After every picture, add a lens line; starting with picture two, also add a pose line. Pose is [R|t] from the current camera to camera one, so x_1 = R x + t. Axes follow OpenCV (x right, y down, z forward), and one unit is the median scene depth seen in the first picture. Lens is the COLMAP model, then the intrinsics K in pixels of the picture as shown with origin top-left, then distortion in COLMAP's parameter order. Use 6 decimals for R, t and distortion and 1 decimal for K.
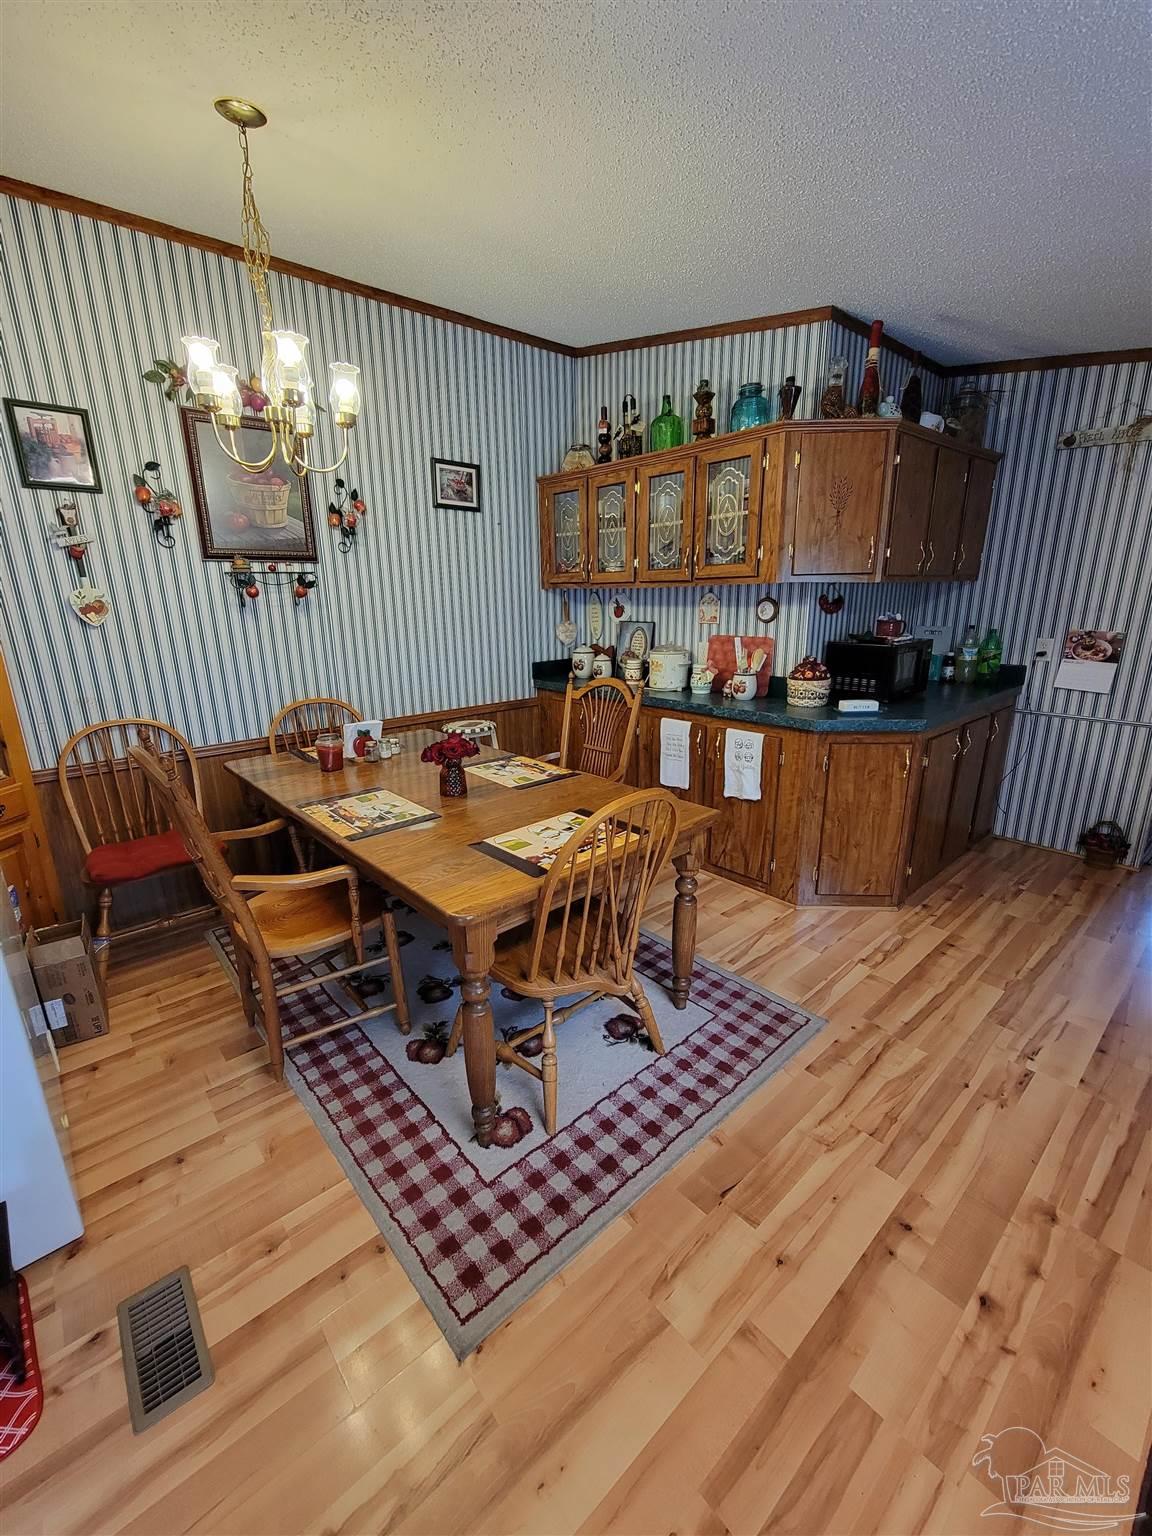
lens RADIAL K [[624.8, 0, 574.5], [0, 624.8, 768.0], [0, 0, 1]] dist [-0.009438, -0.000241]
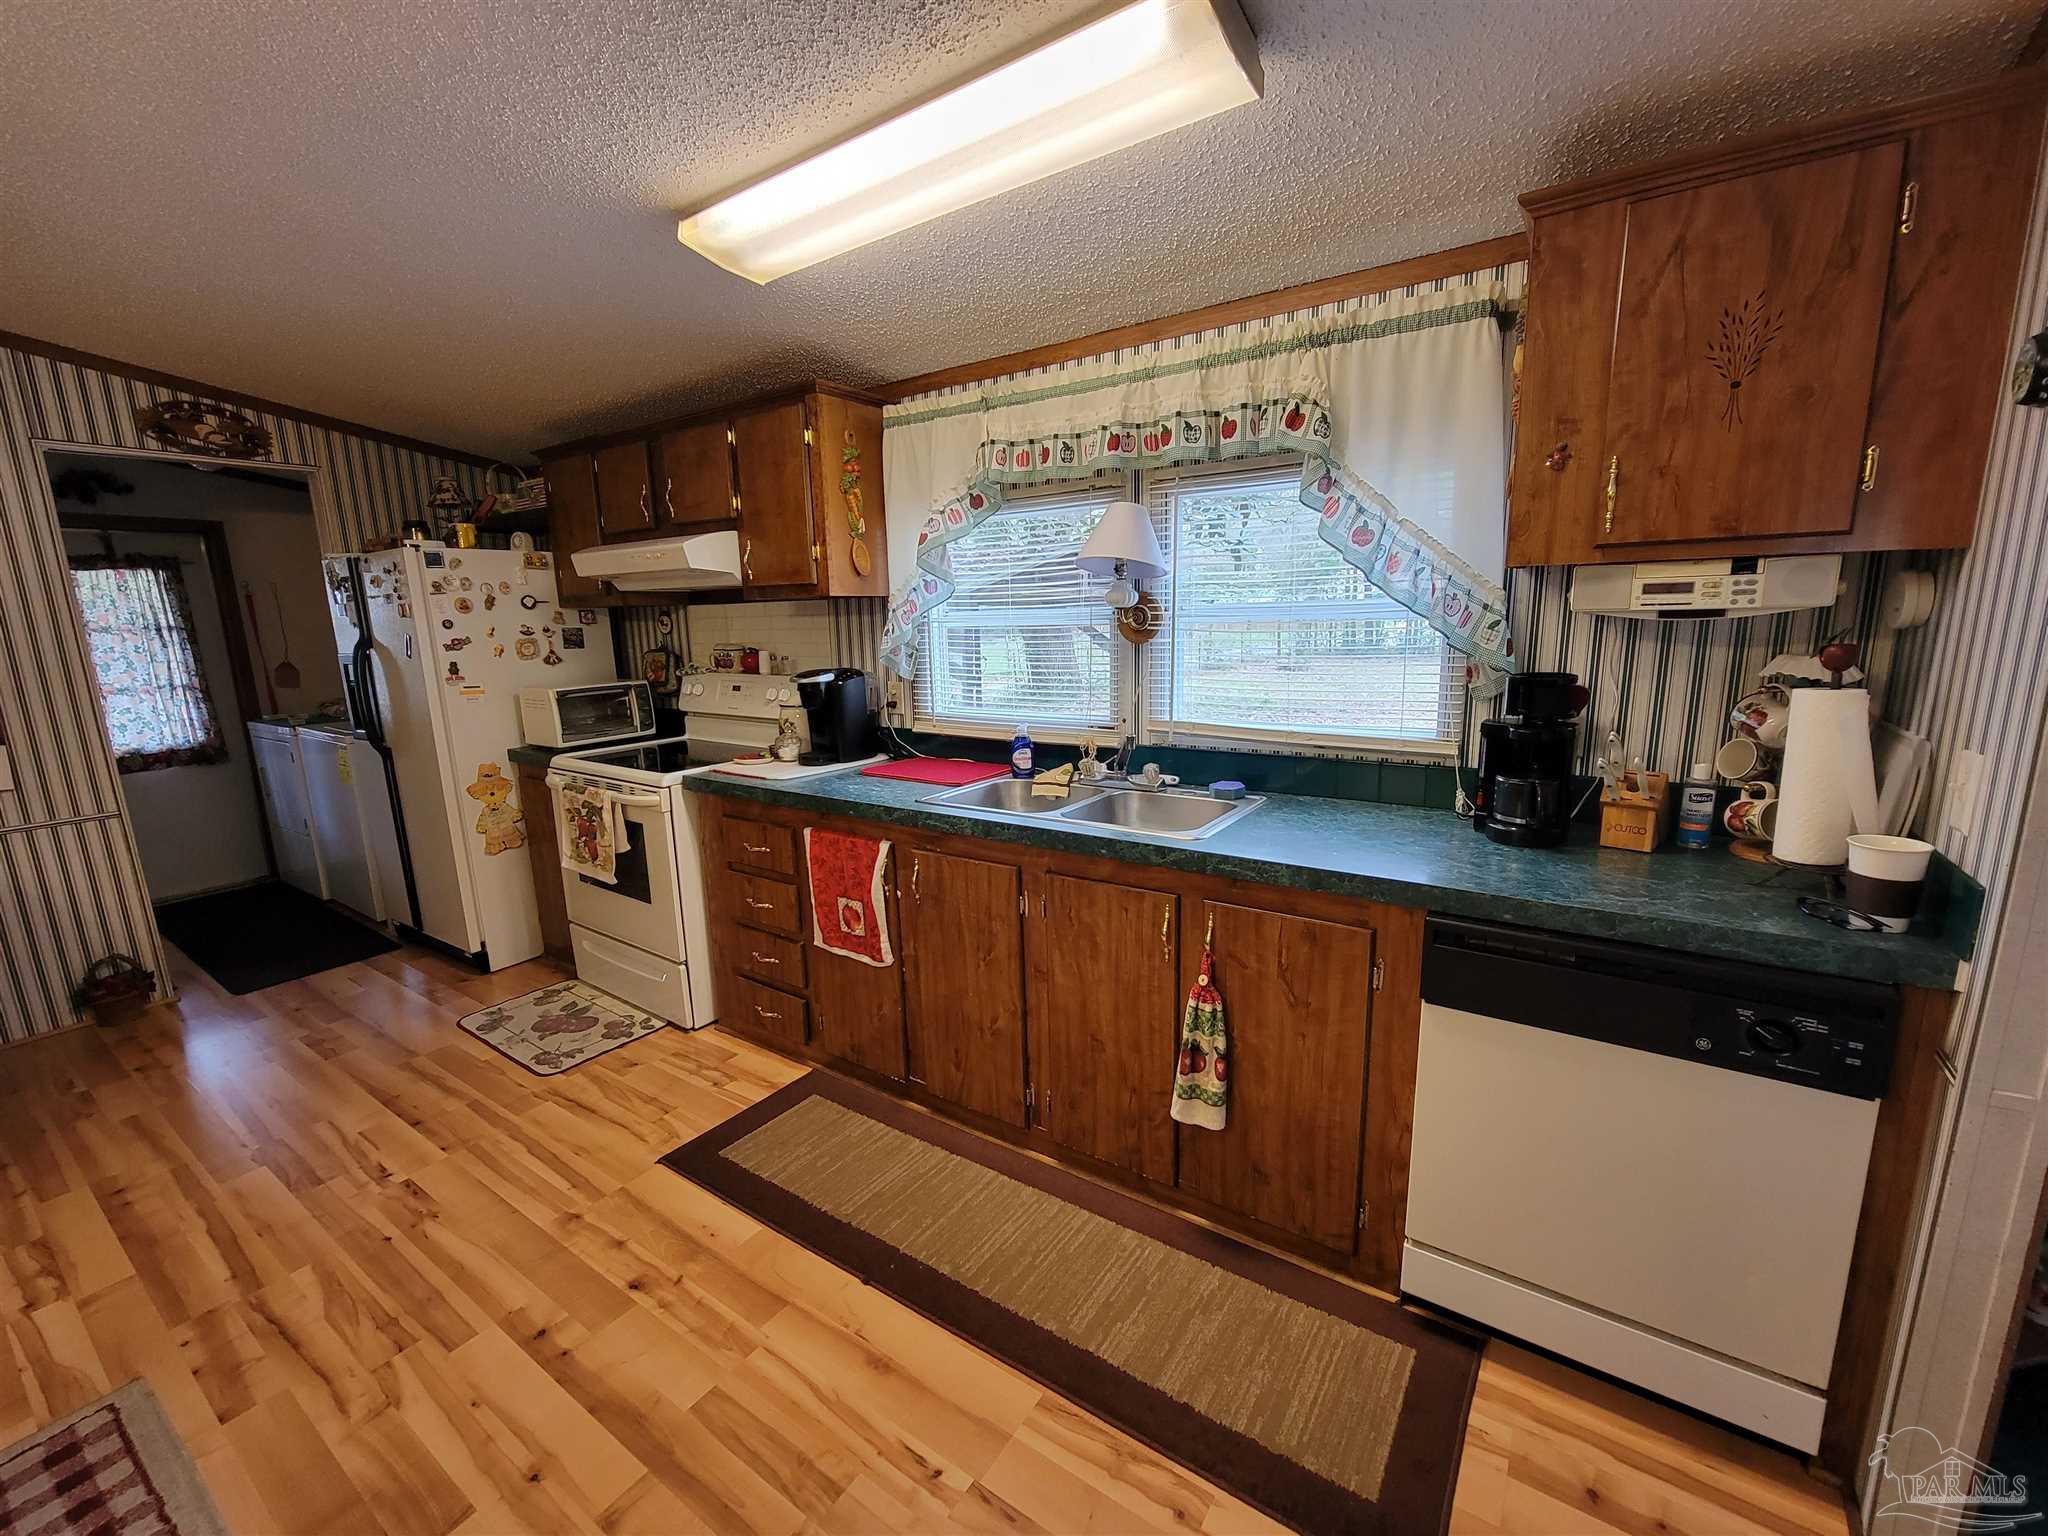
lens RADIAL K [[833.1, 0, 1022.8], [0, 833.1, 773.6], [0, 0, 1]] dist [-0.009438, -0.000241]
pose [[-0.254135, -0.159944, 0.953852, -0.450348], [0.290055, 0.928231, 0.232927, -0.040014], [-0.922650, 0.335864, -0.189504, 0.252929]]
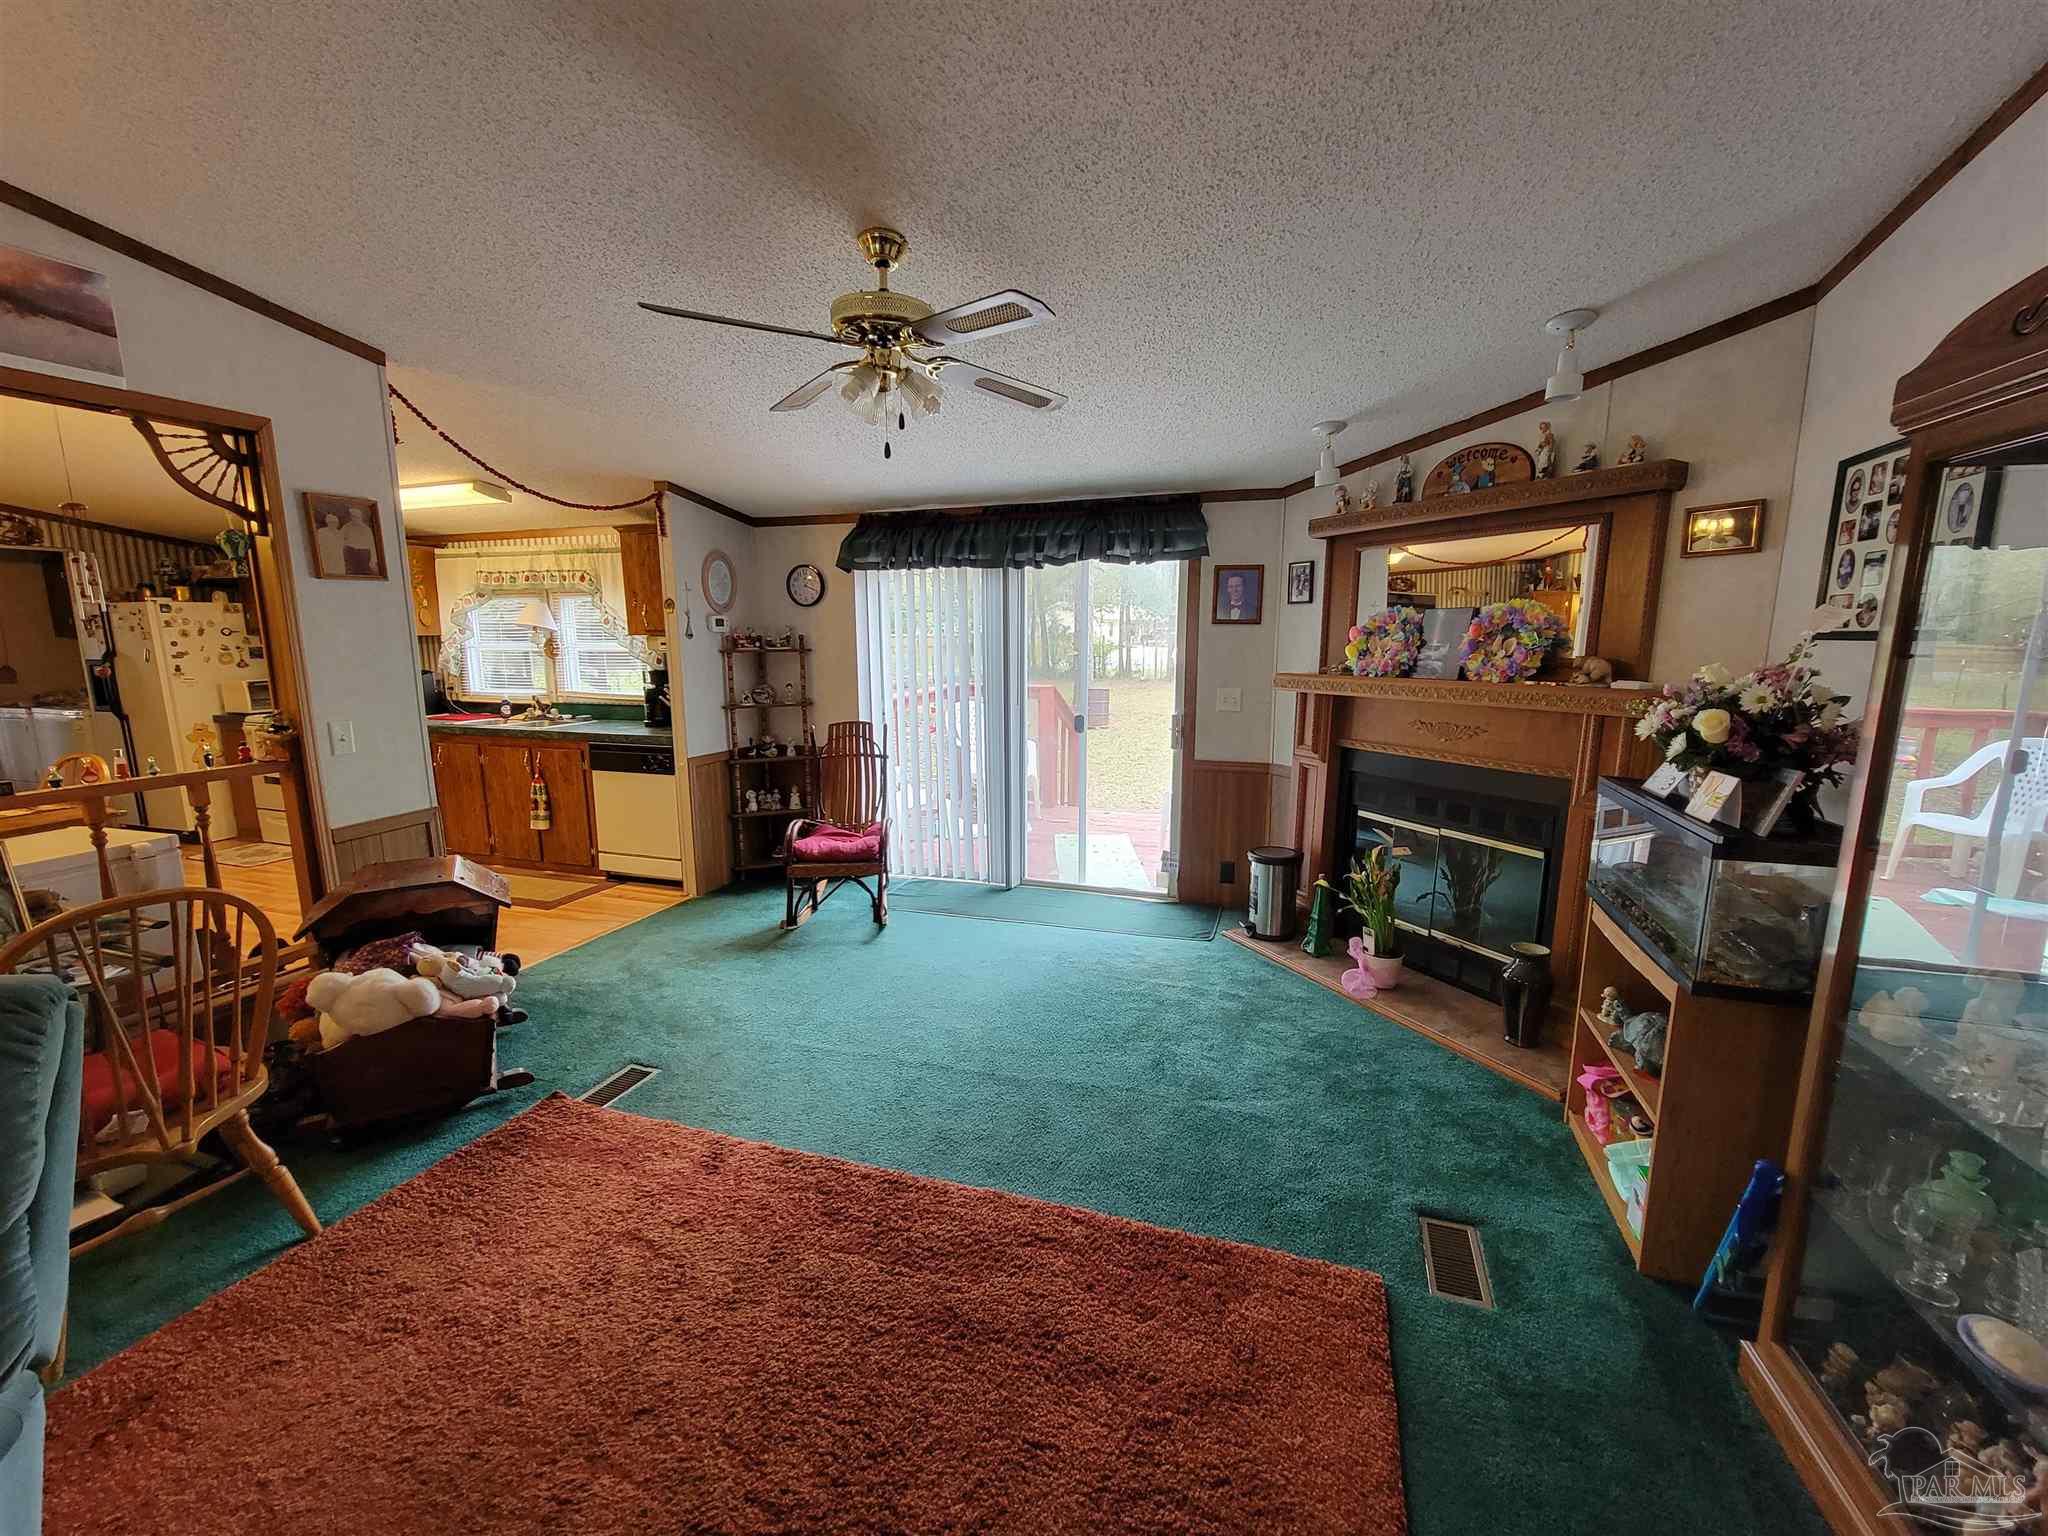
lens RADIAL K [[833.1, 0, 1026.0], [0, 833.1, 779.8], [0, 0, 1]] dist [-0.009438, -0.000241]
pose [[-0.515276, -0.129807, 0.847137, -2.140368], [0.240386, 0.926893, 0.288244, 0.043824], [-0.822621, 0.352165, -0.446402, -0.033002]]
